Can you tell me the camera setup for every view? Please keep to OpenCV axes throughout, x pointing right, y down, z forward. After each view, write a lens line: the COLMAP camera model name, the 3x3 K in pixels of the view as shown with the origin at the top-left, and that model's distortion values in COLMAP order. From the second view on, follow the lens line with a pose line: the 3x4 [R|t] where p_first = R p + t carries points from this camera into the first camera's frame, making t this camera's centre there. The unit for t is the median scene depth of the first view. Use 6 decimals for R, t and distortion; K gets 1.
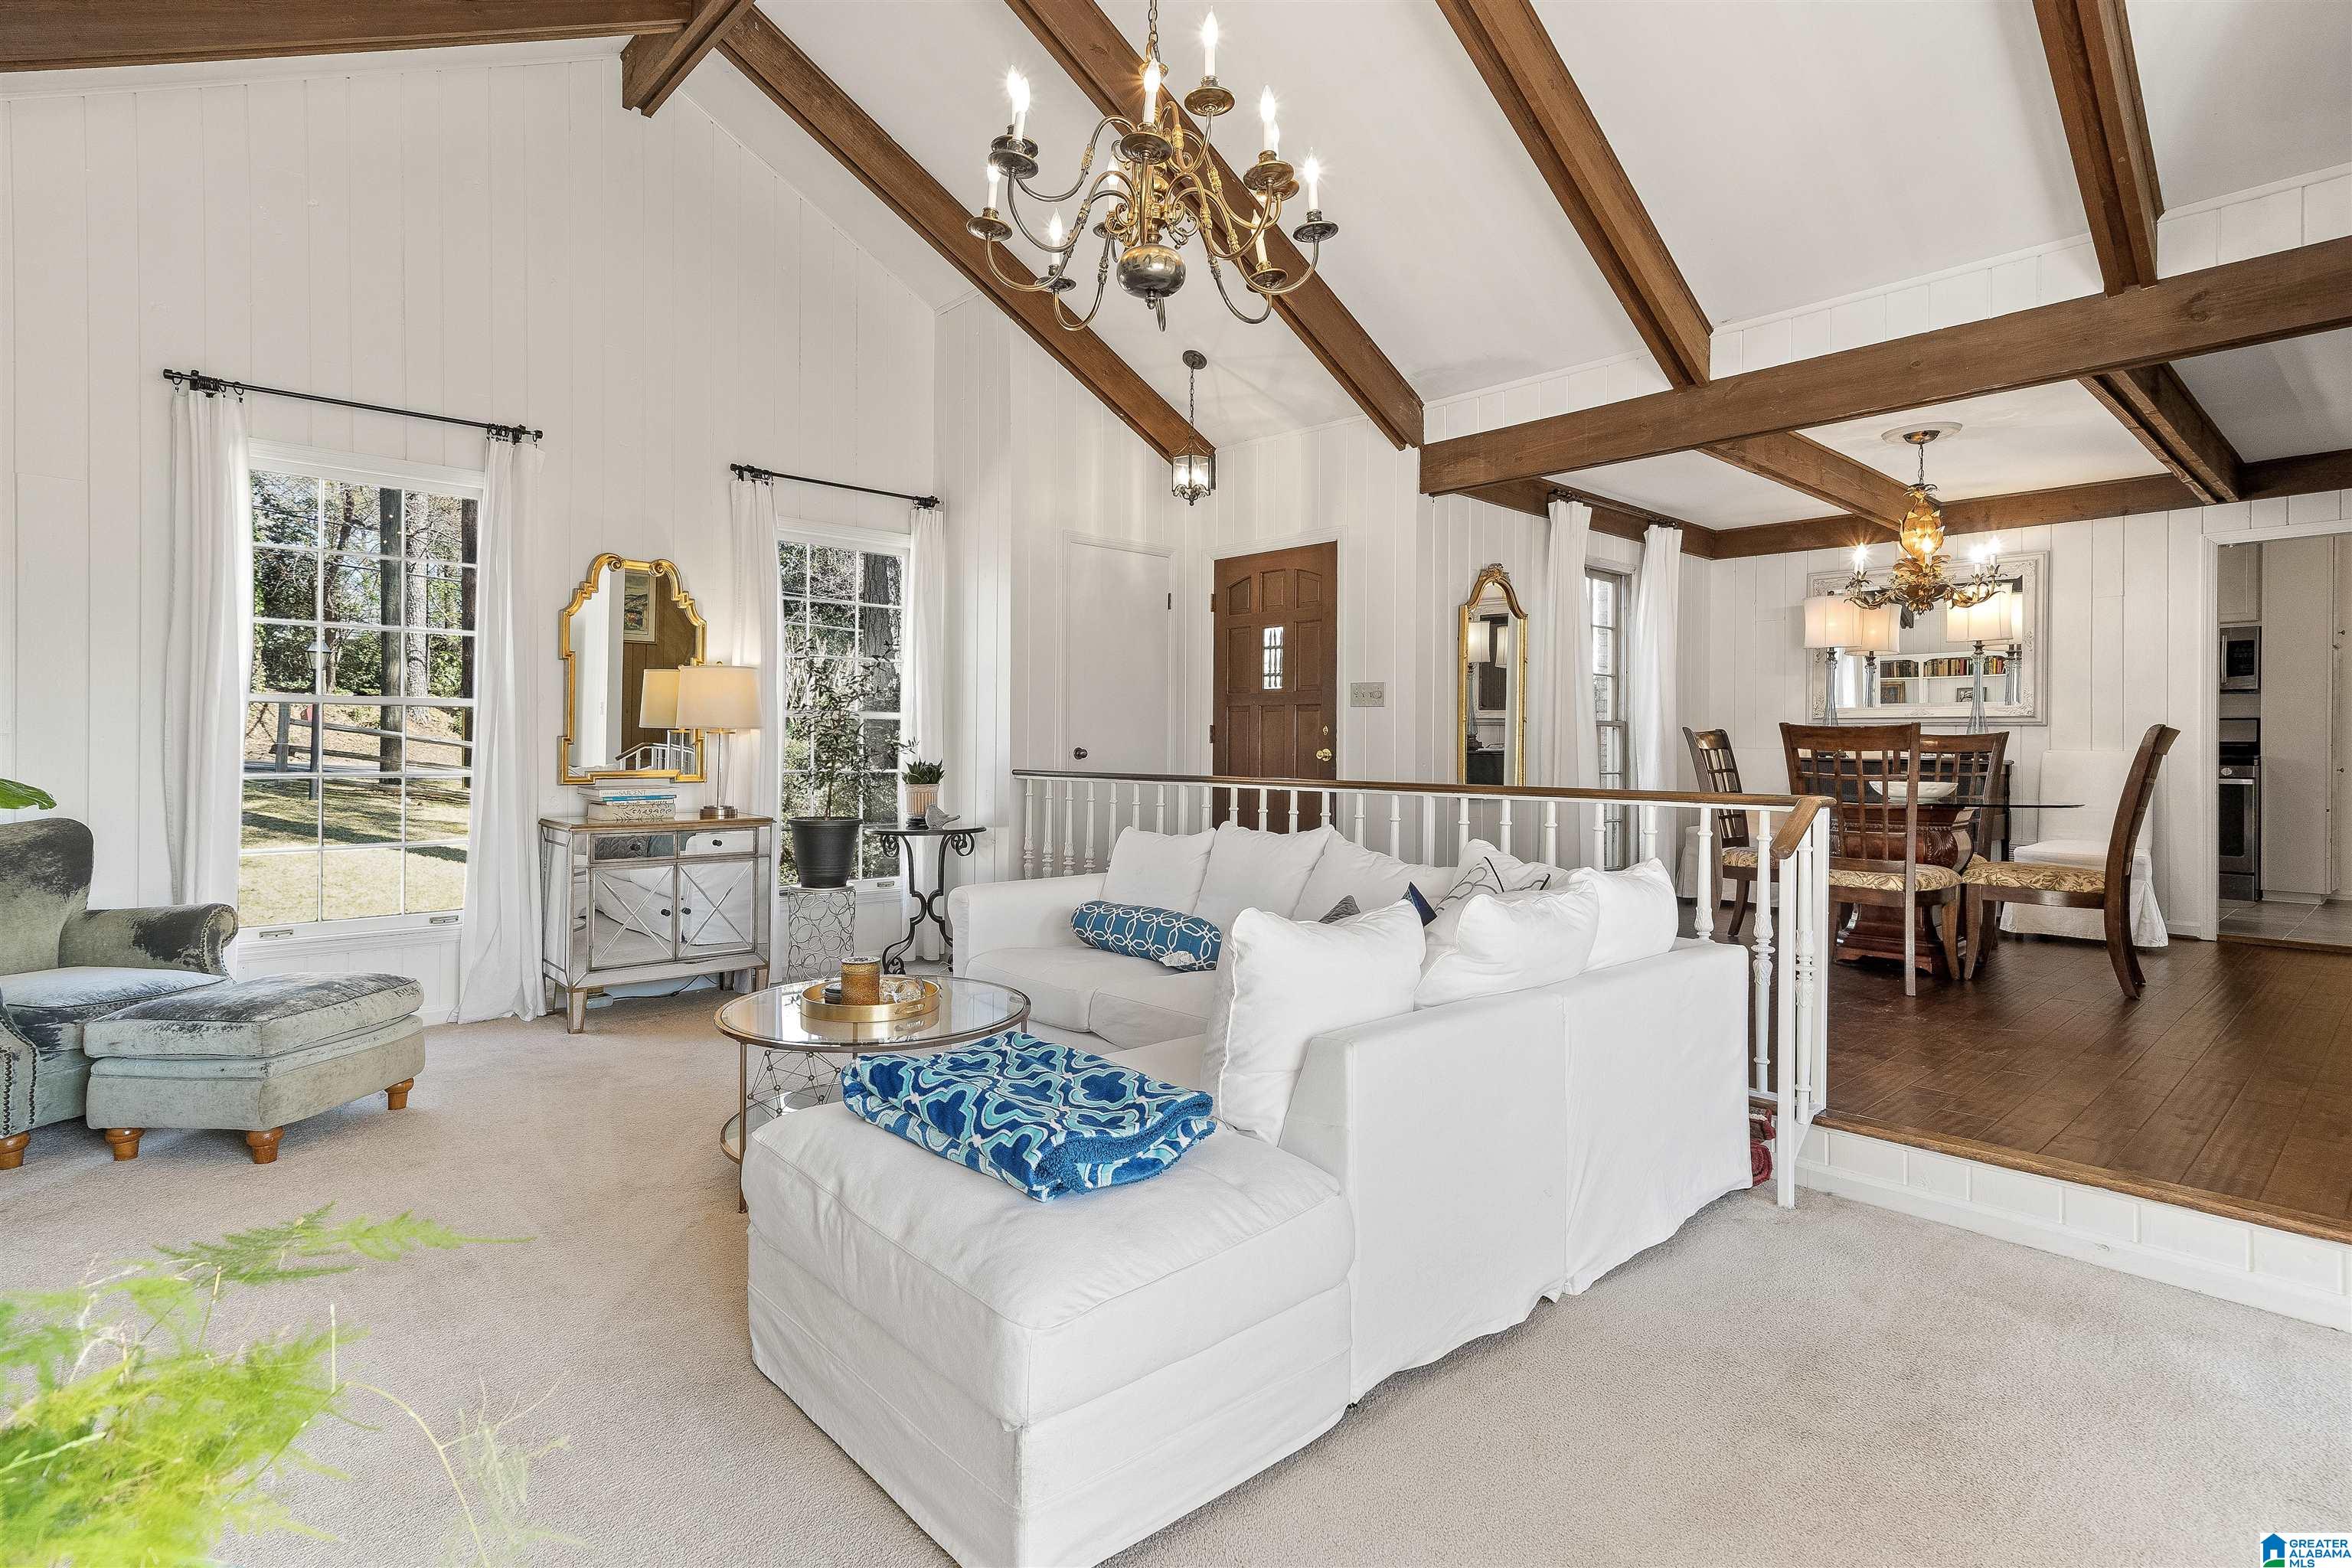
lens RADIAL K [[1156.0, 0, 1182.8], [0, 1156.0, 766.4], [0, 0, 1]] dist [0.021202, 0.000856]
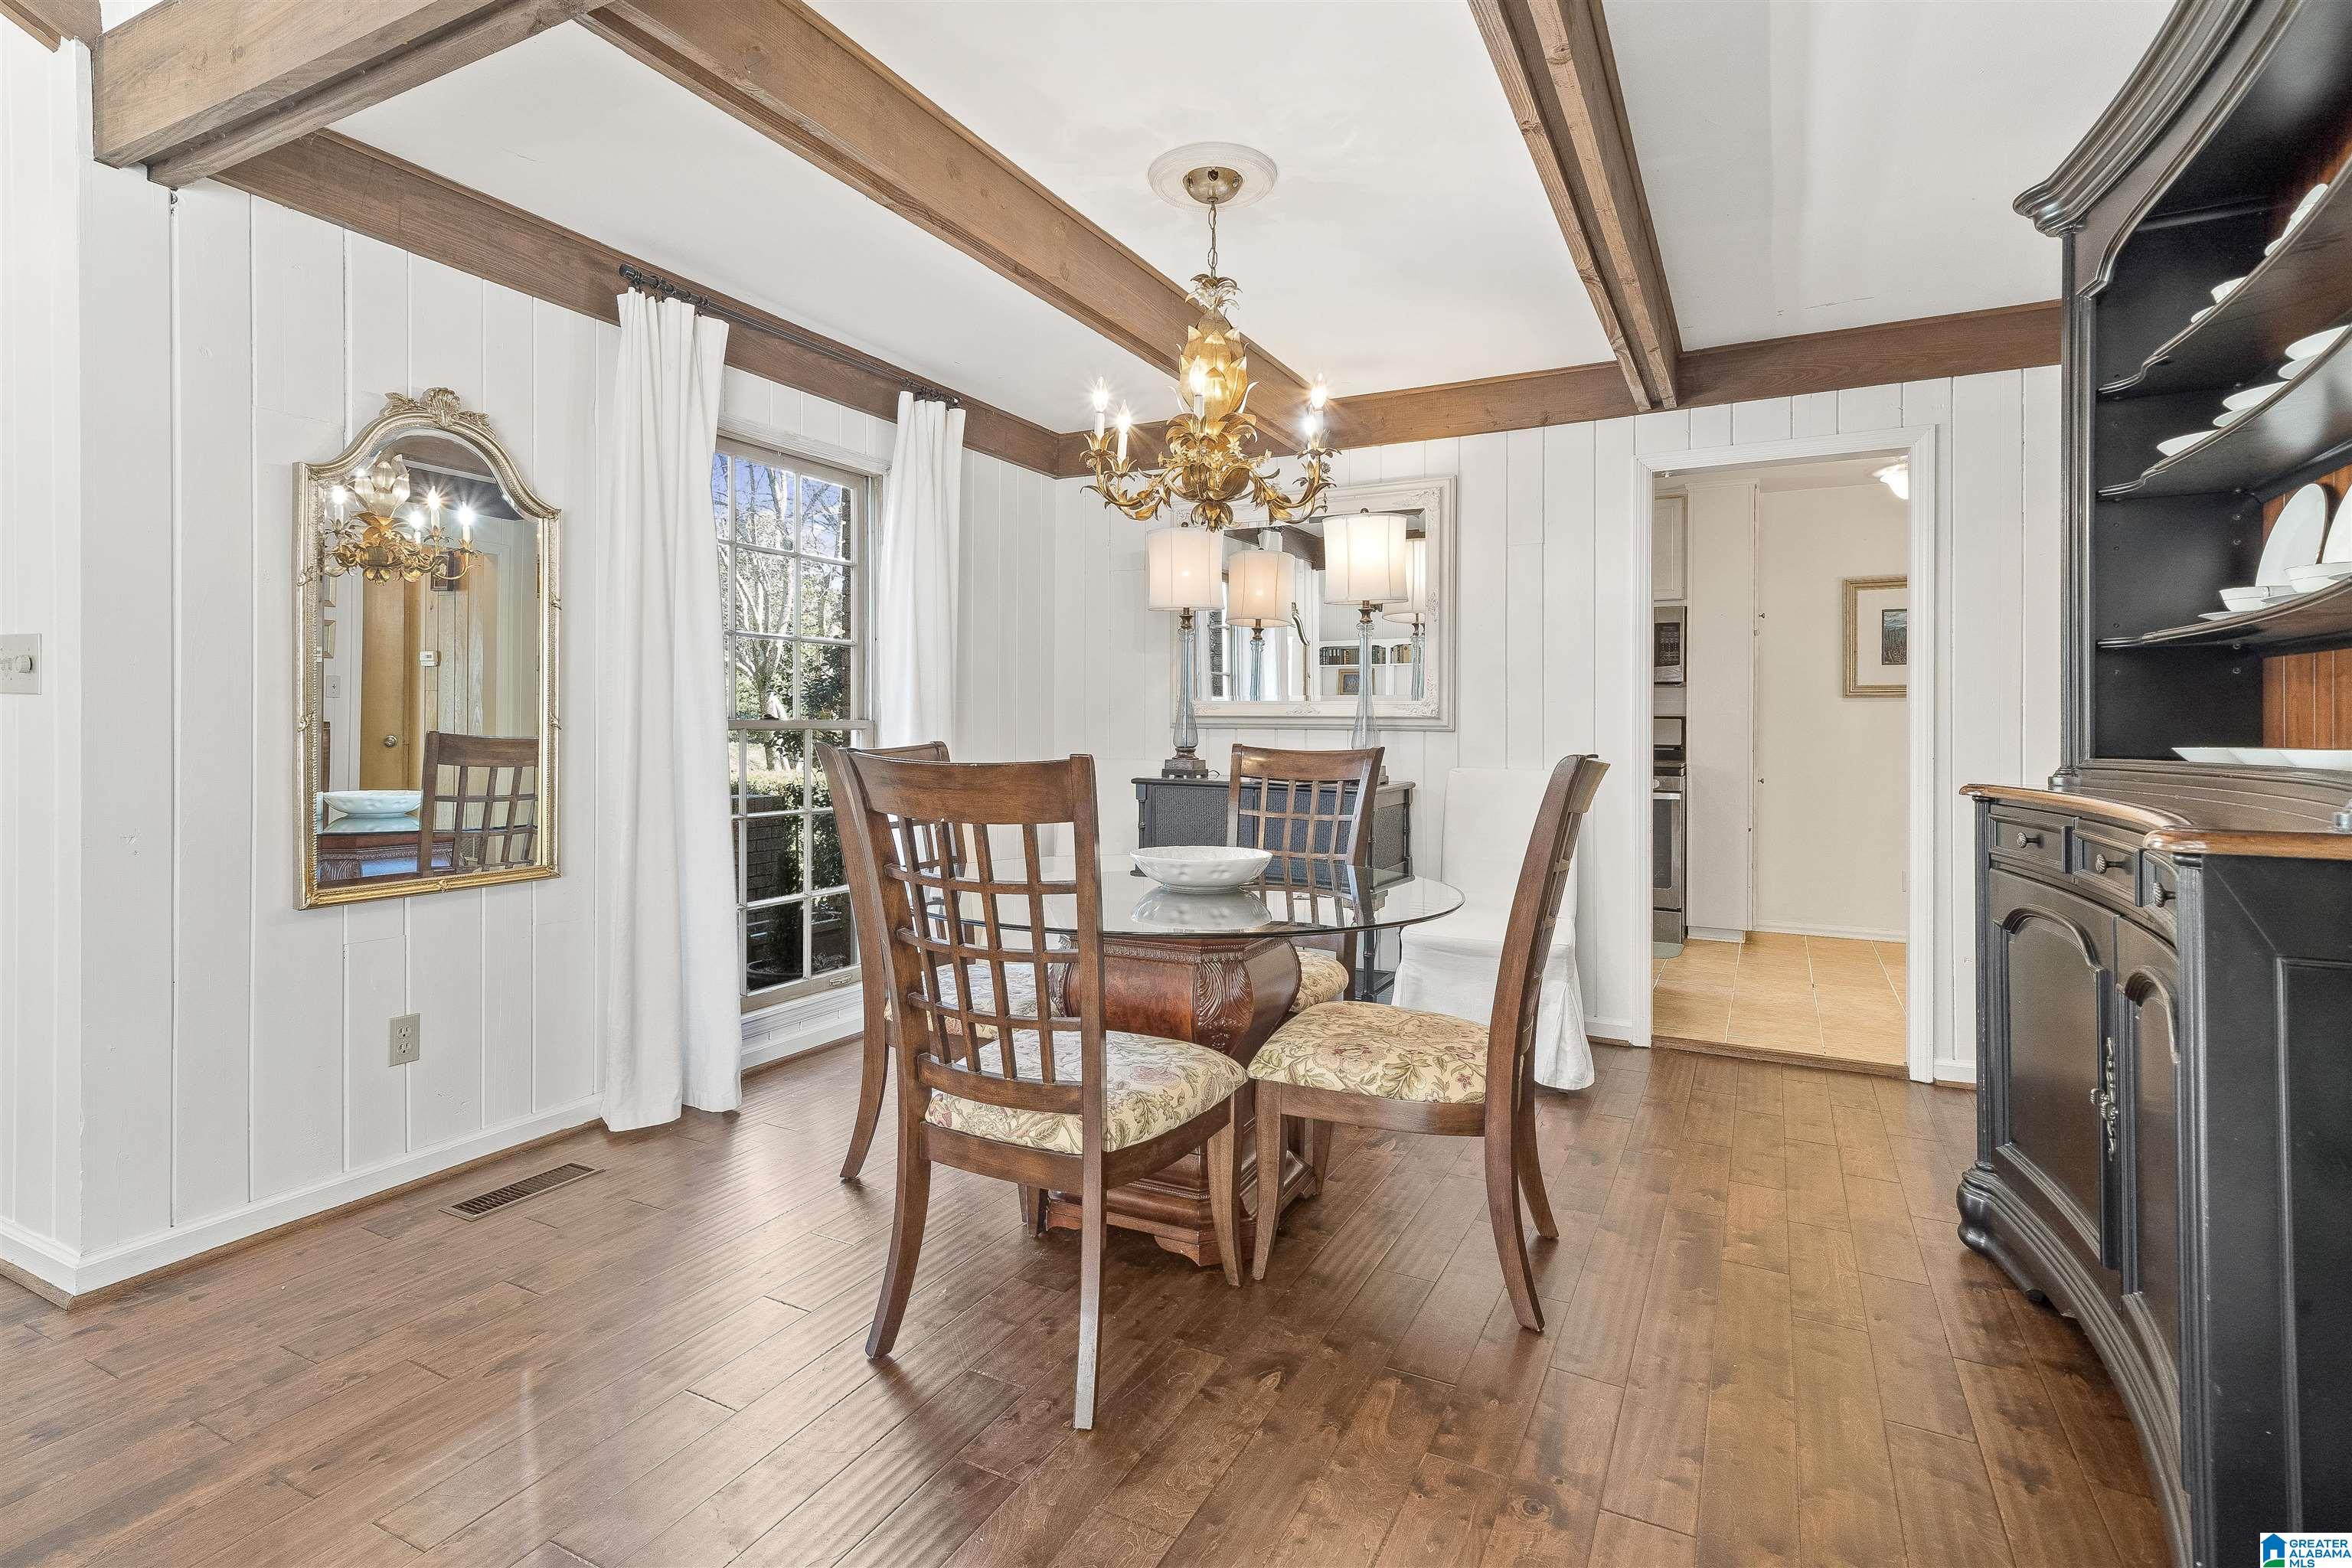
lens RADIAL K [[1156.0, 0, 1169.0], [0, 1156.0, 765.6], [0, 0, 1]] dist [0.021202, 0.000856]
pose [[0.941970, -0.011015, 0.335517, 0.366456], [0.005404, 0.999830, 0.017652, -0.028612], [-0.335654, -0.014815, 0.941869, 0.432486]]
